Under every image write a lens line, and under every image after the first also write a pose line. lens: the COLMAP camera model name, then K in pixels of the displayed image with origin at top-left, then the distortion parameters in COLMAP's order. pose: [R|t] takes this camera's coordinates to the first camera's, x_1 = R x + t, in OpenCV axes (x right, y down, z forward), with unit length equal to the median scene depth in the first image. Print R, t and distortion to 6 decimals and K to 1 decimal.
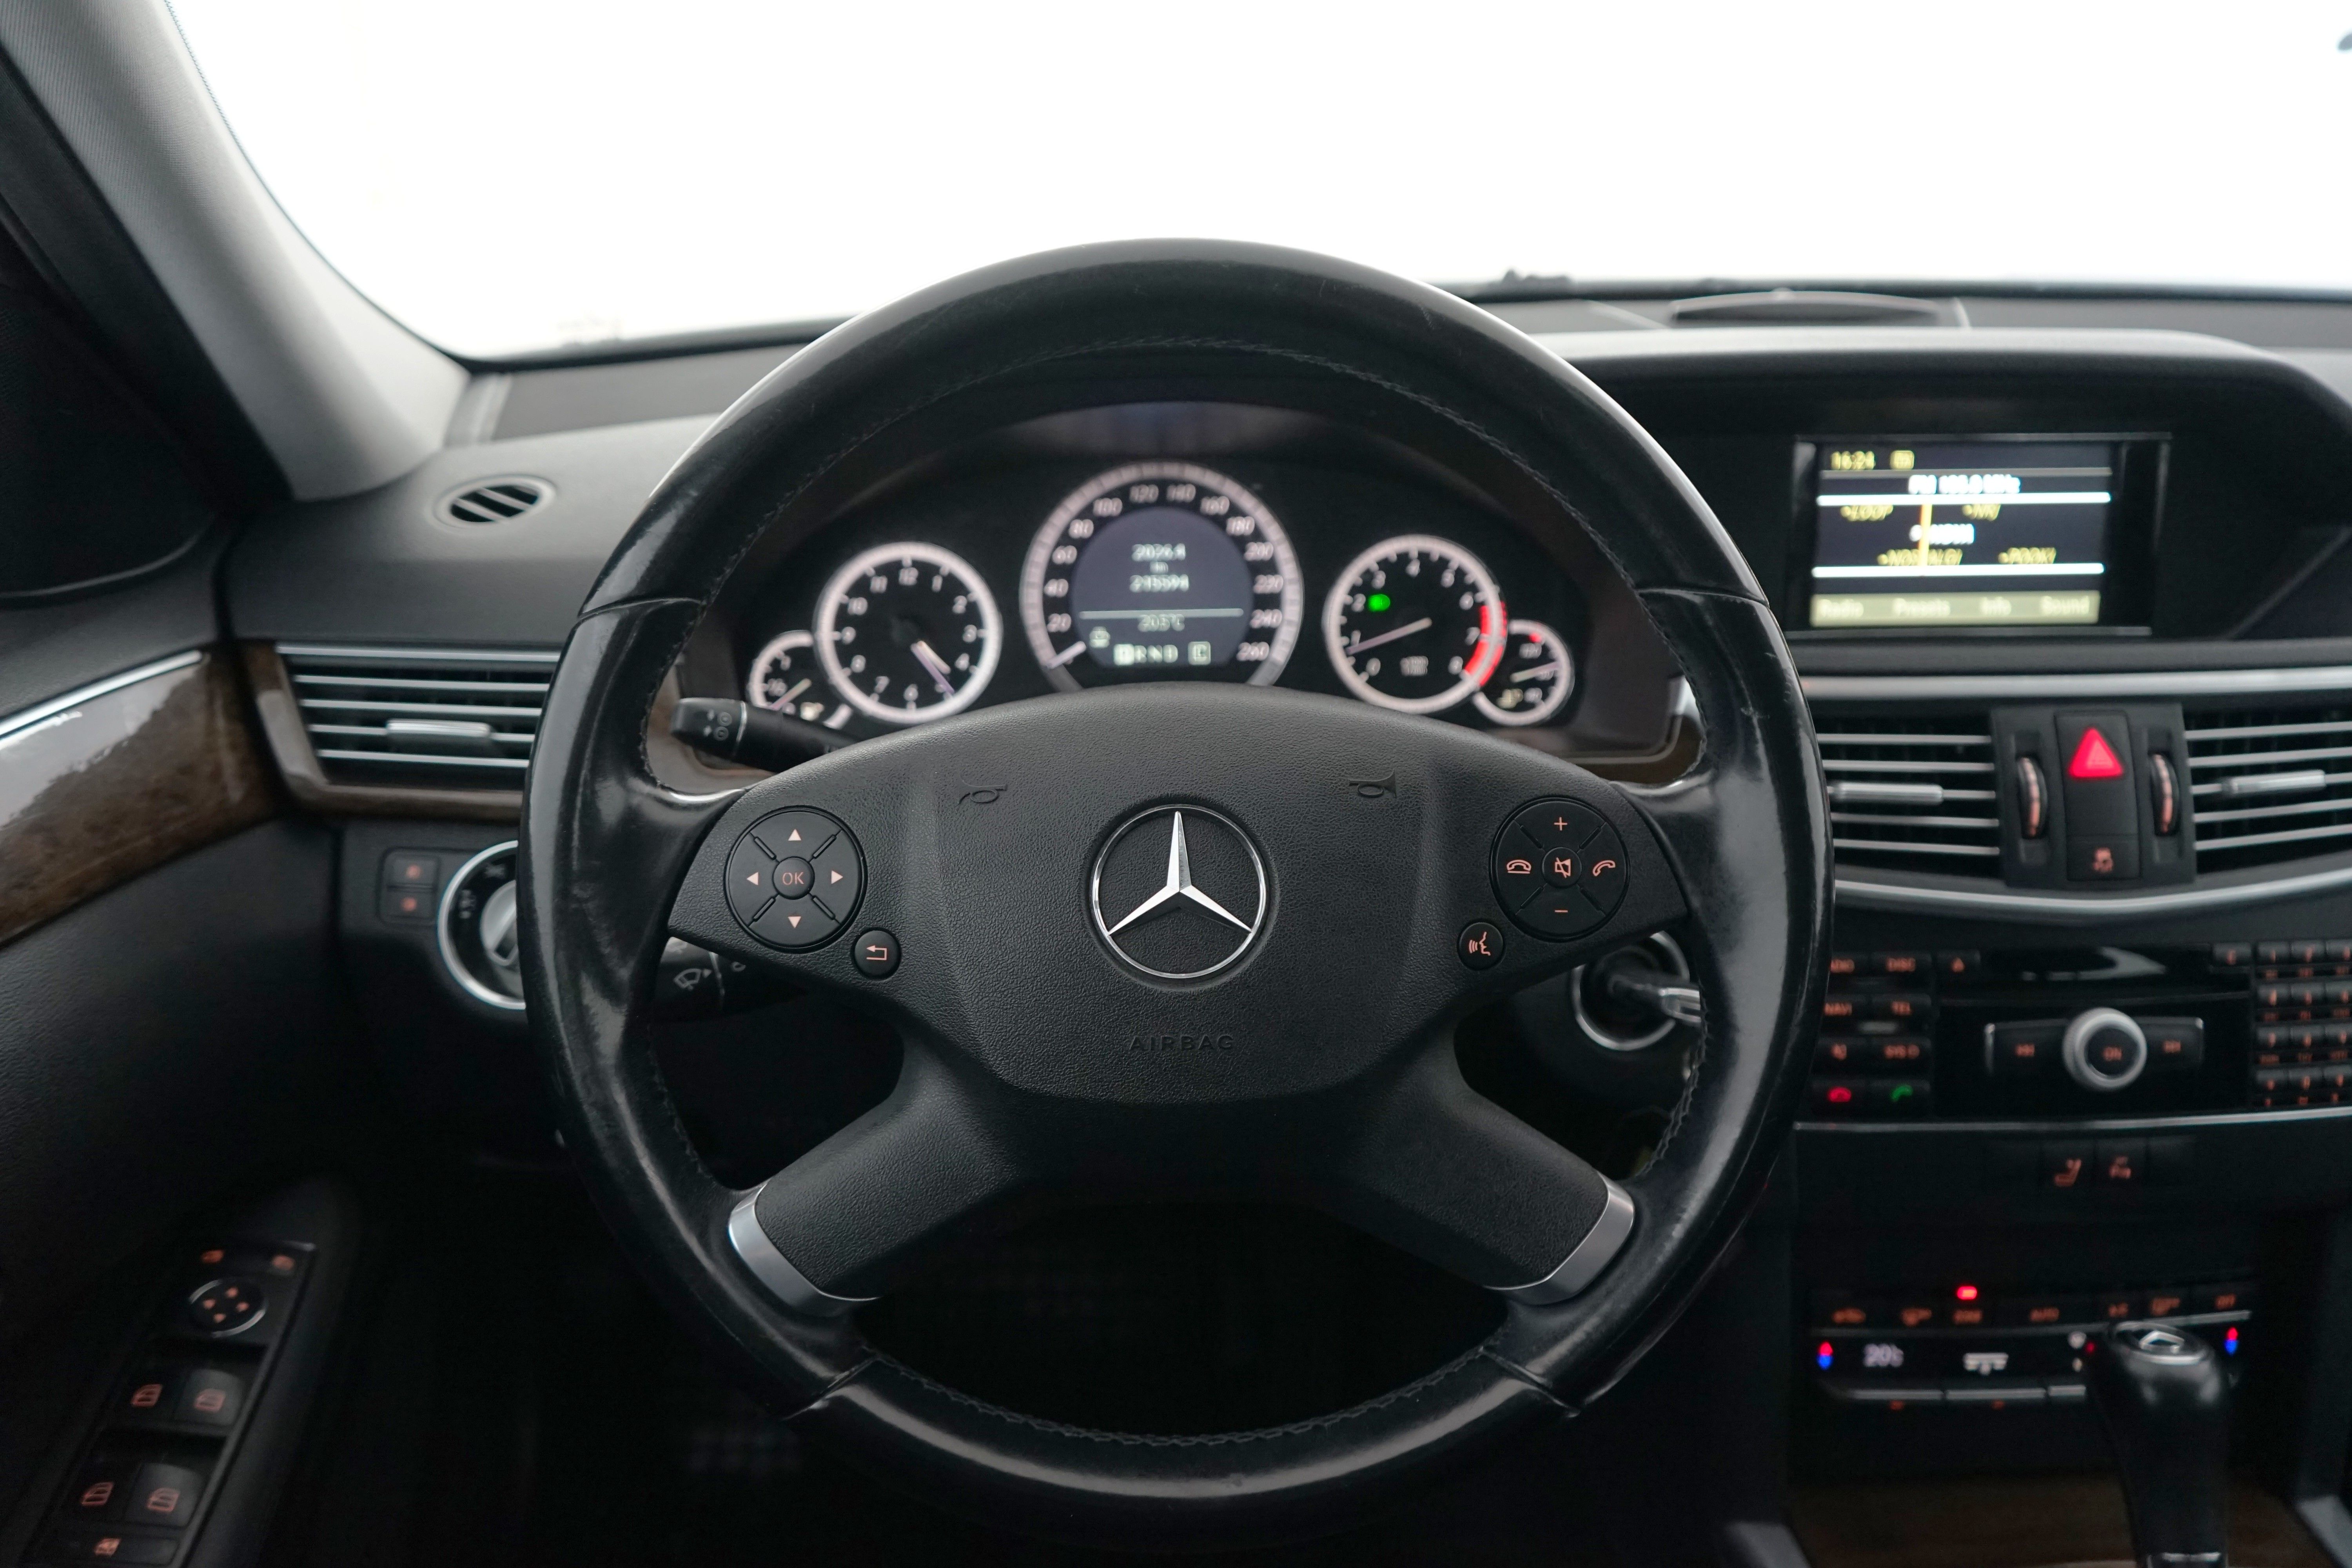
lens RADIAL K [[1854.5, 0, 1176.0], [0, 1854.5, 784.0], [0, 0, 1]] dist [-0.050901, 0.074237]
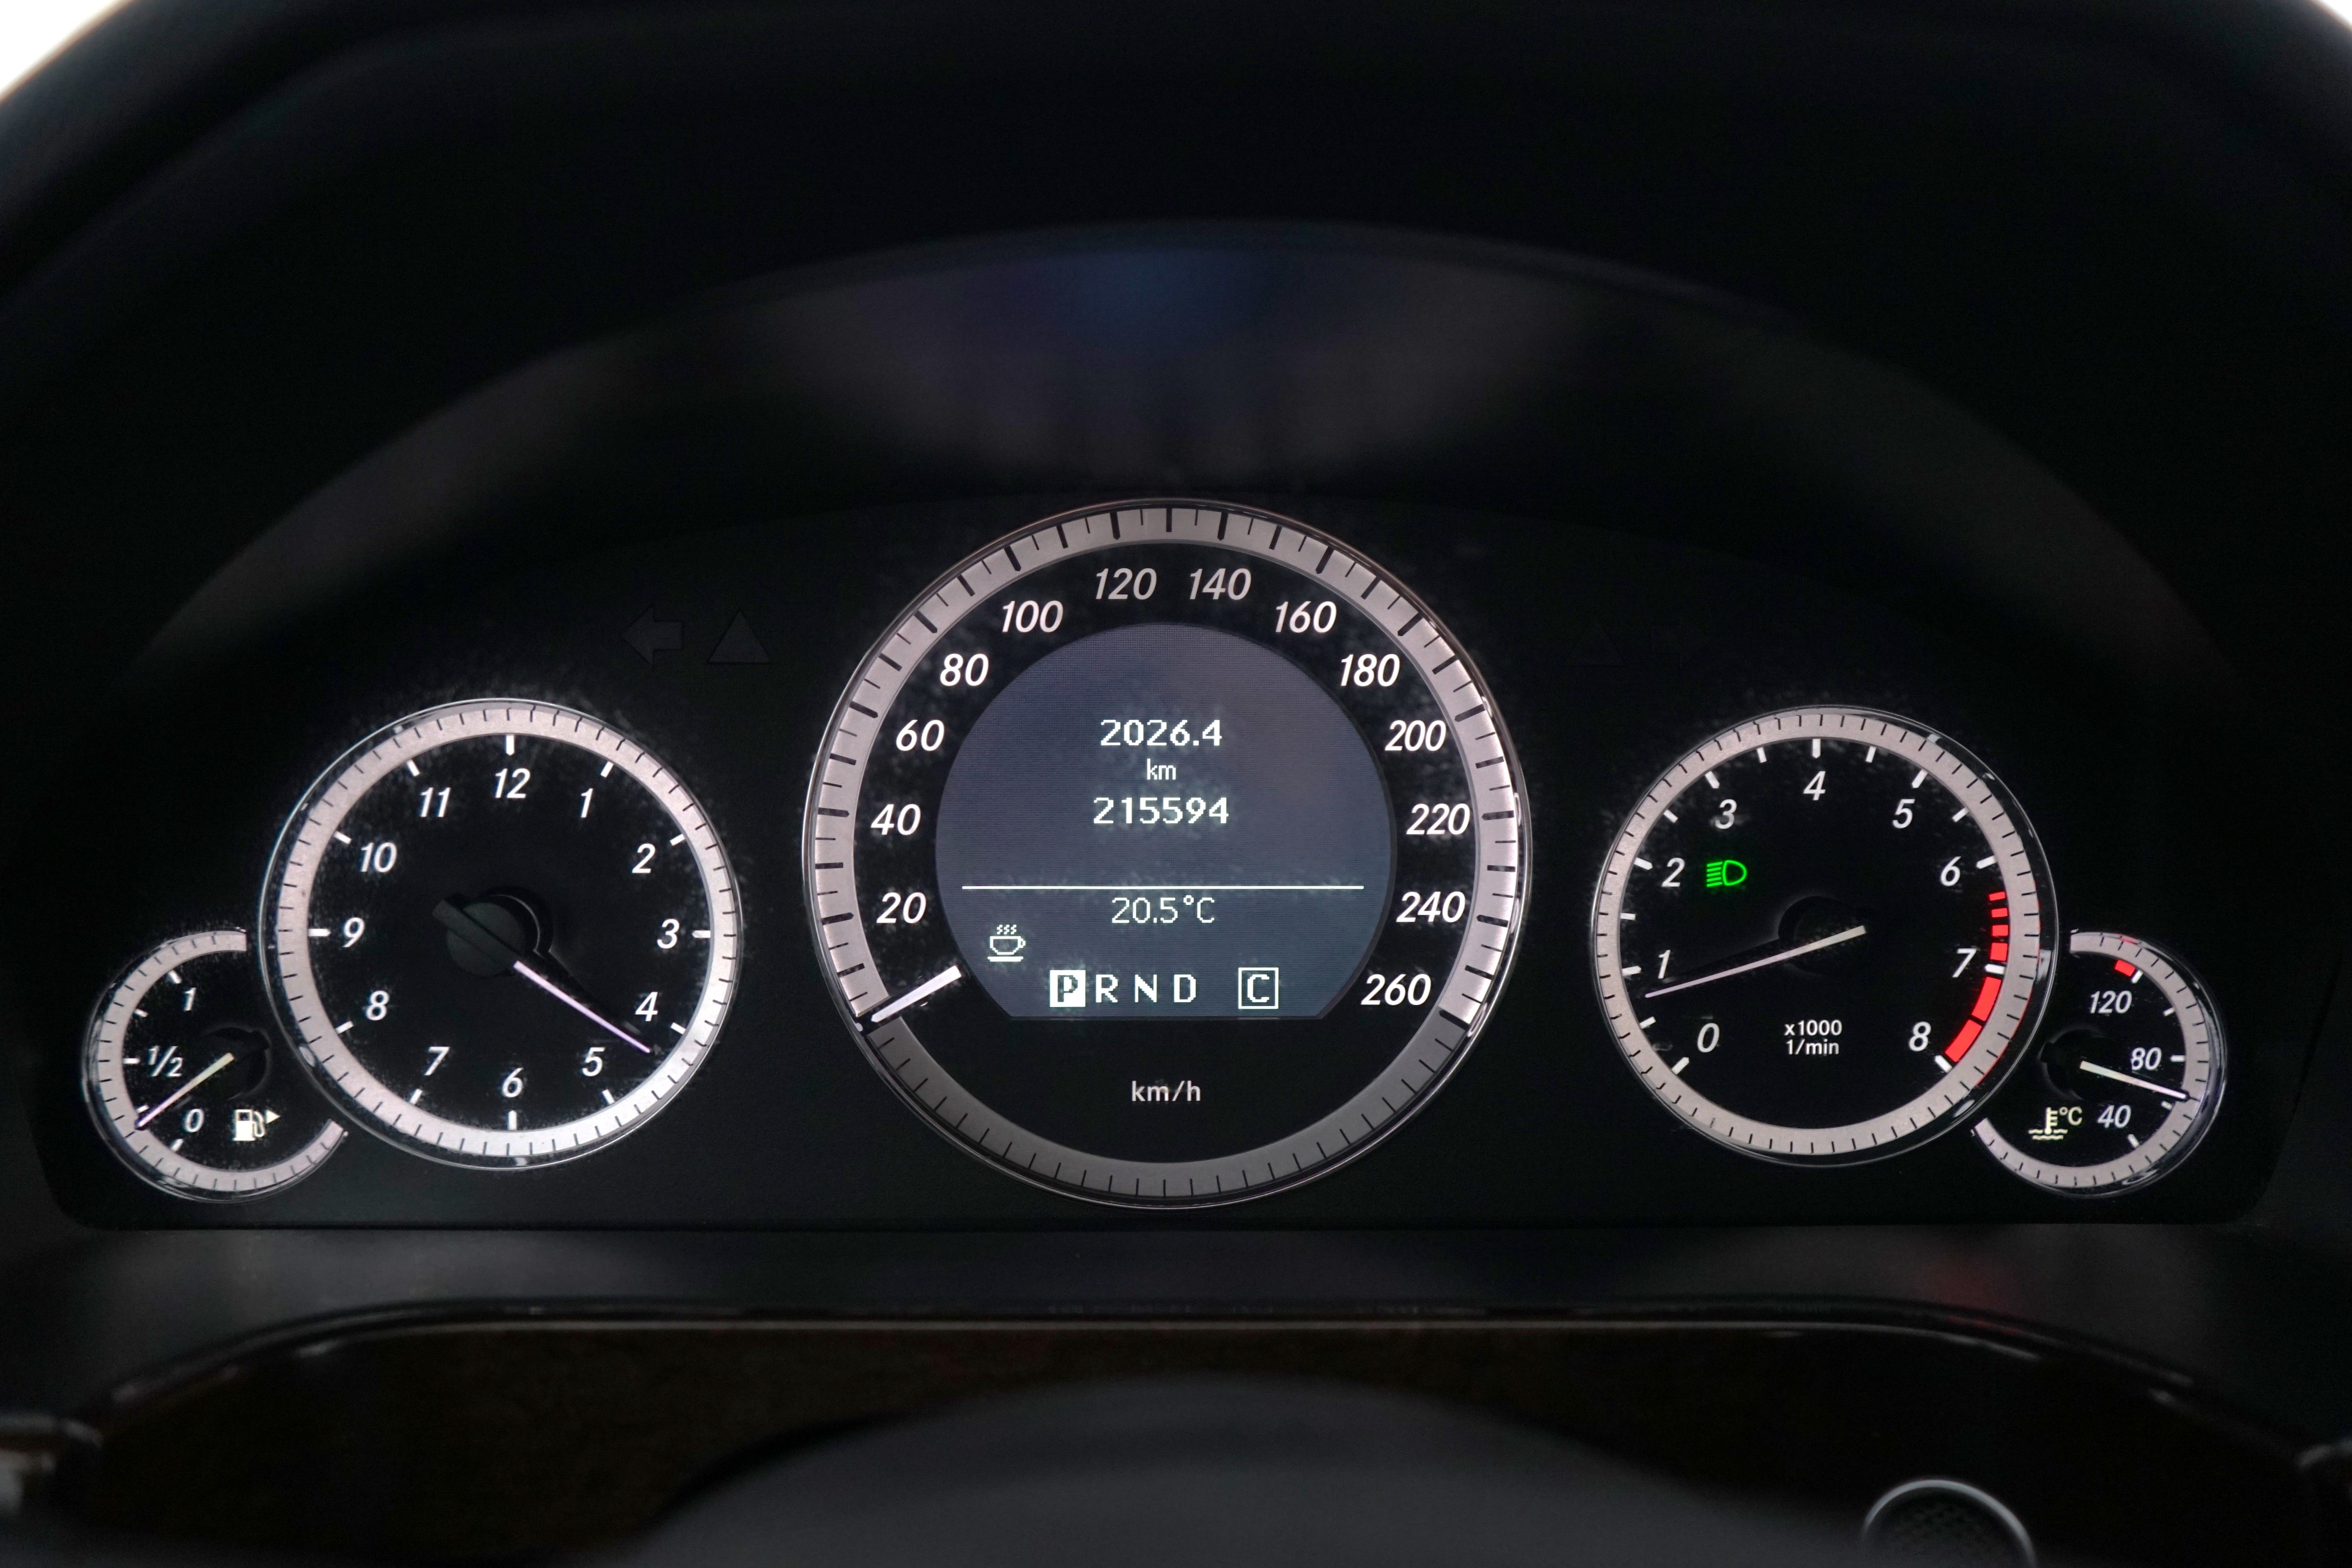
lens RADIAL K [[2016.5, 0, 1115.5], [0, 2016.5, 787.1], [0, 0, 1]] dist [-0.016479, 0.000344]
pose [[0.999601, 0.019859, -0.020100, -0.010363], [-0.021459, 0.996337, -0.082777, -0.081874], [0.018382, 0.083175, 0.996365, 0.603115]]
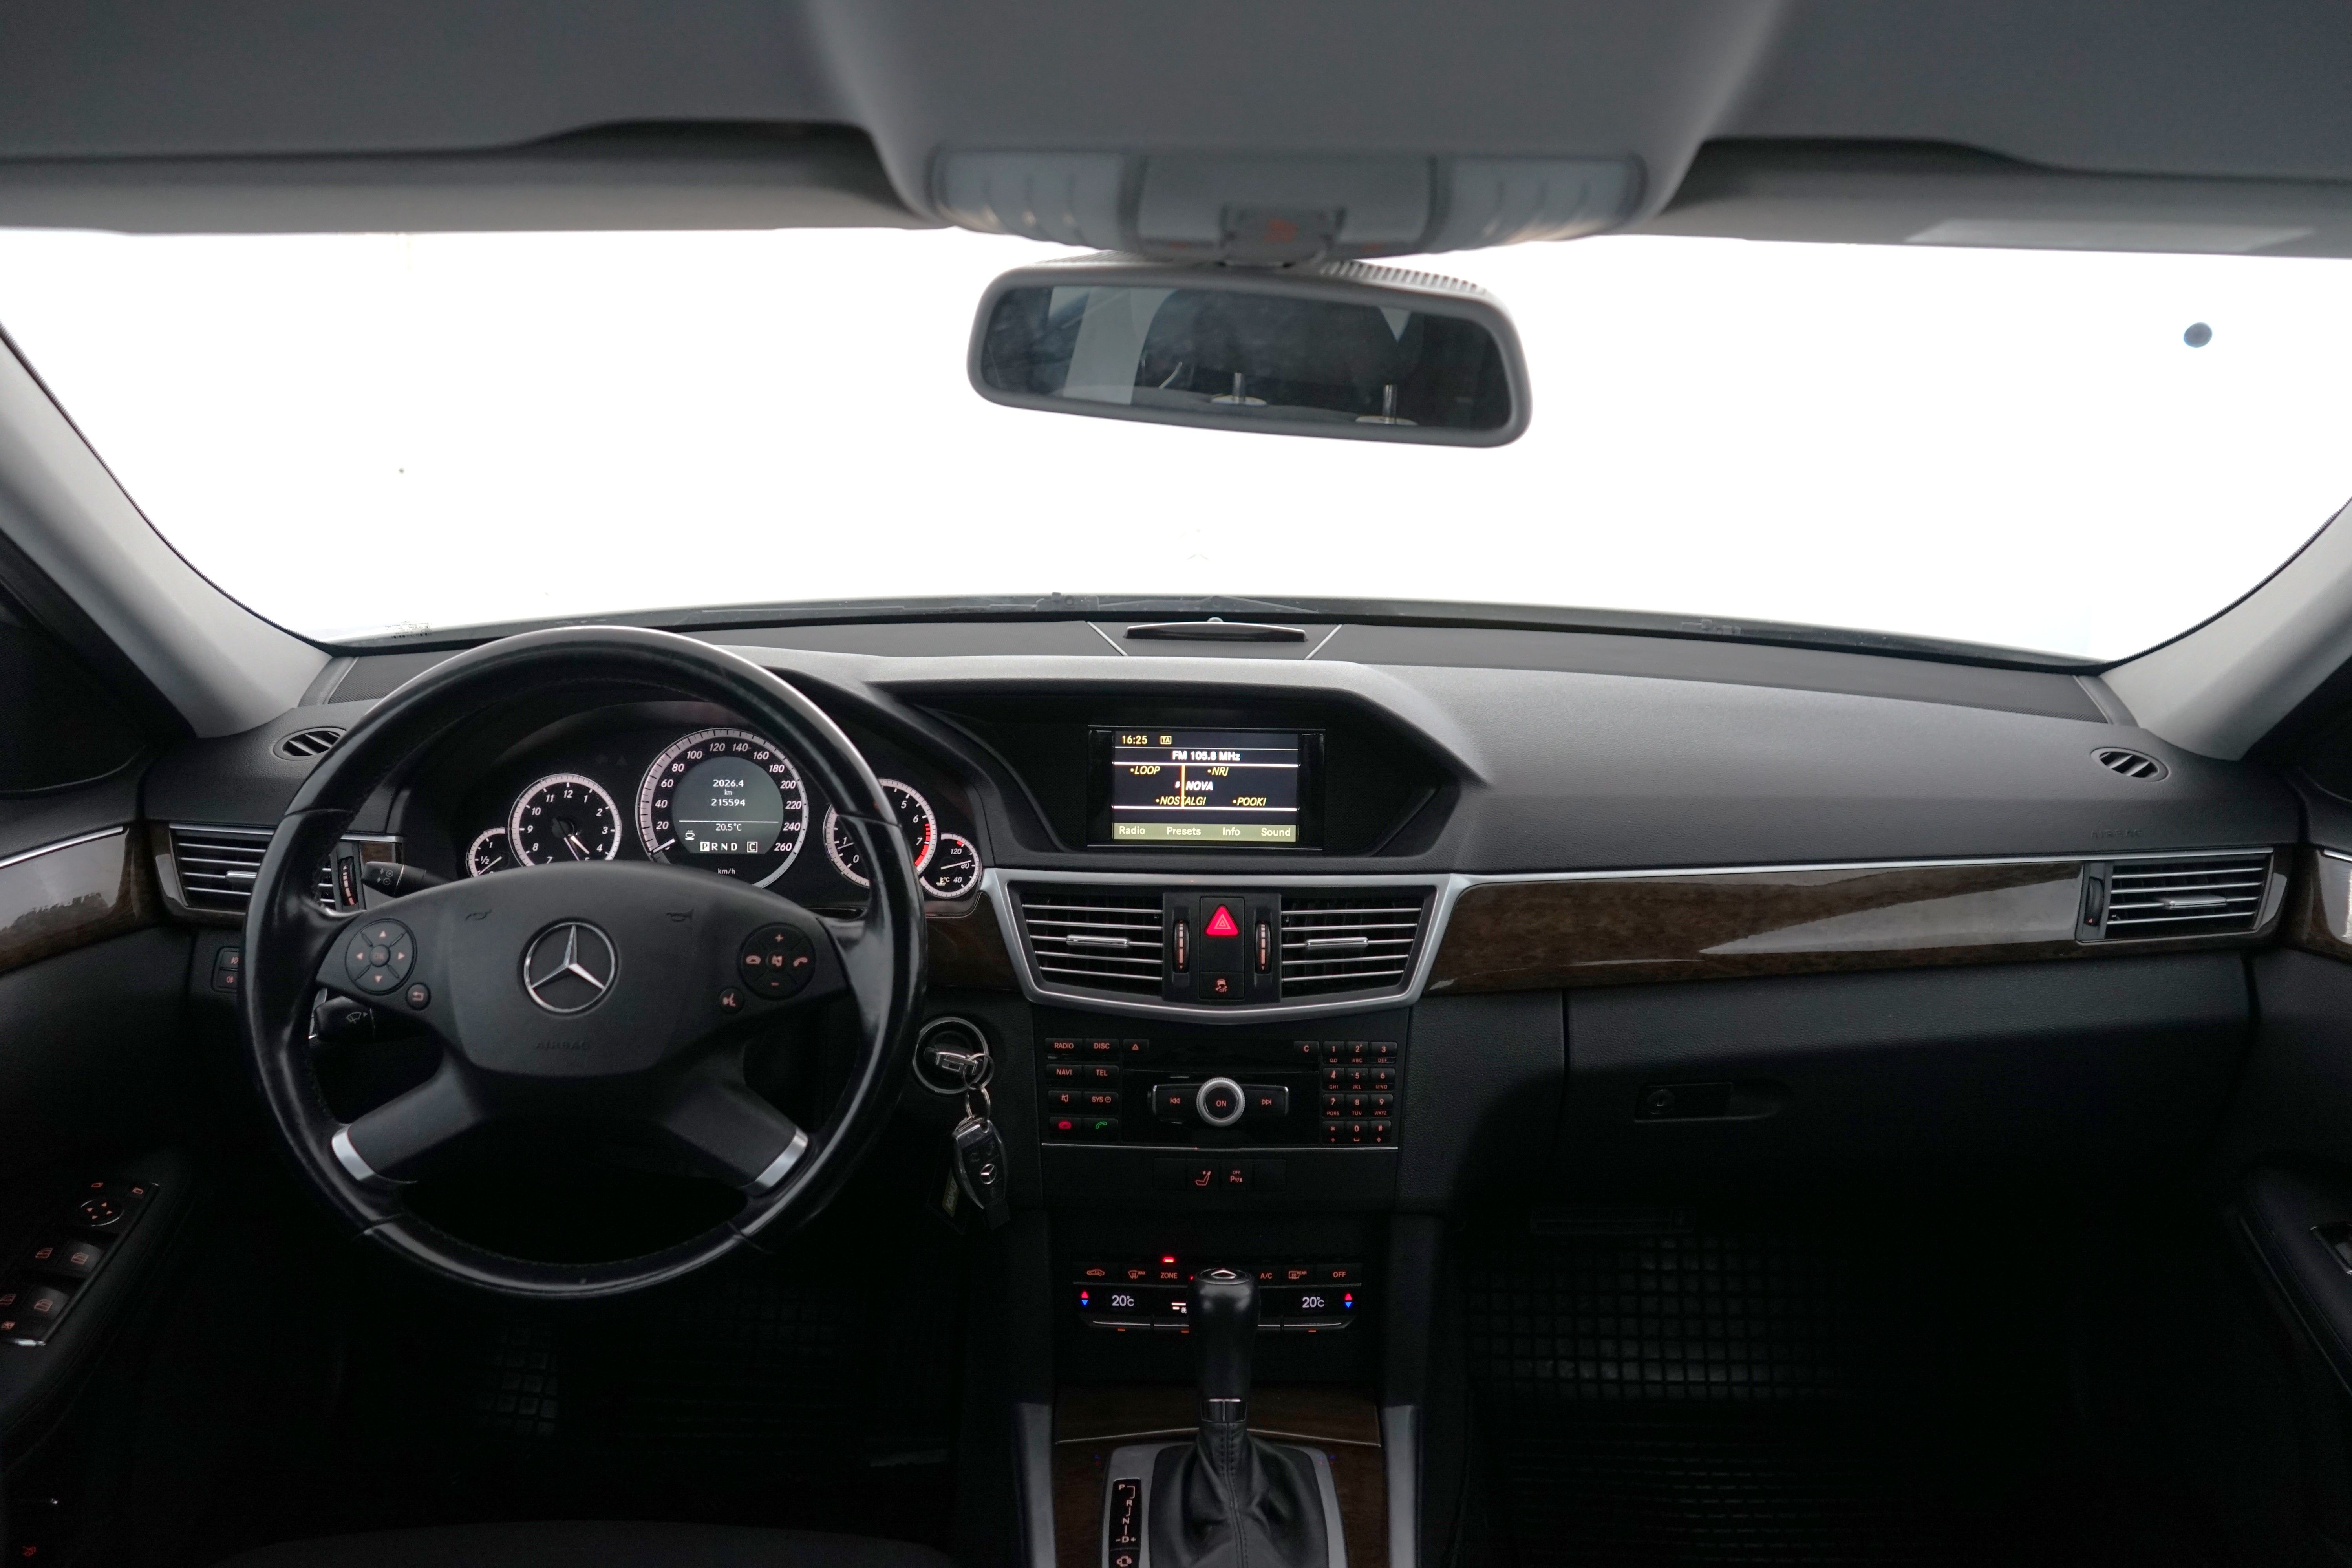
lens RADIAL K [[1818.5, 0, 1176.0], [0, 1818.5, 784.0], [0, 0, 1]] dist [-0.026140, -0.000444]
pose [[0.998946, 0.028292, -0.036141, 0.457934], [-0.032070, 0.993564, -0.108637, 0.035684], [0.032835, 0.109682, 0.993424, -0.576265]]
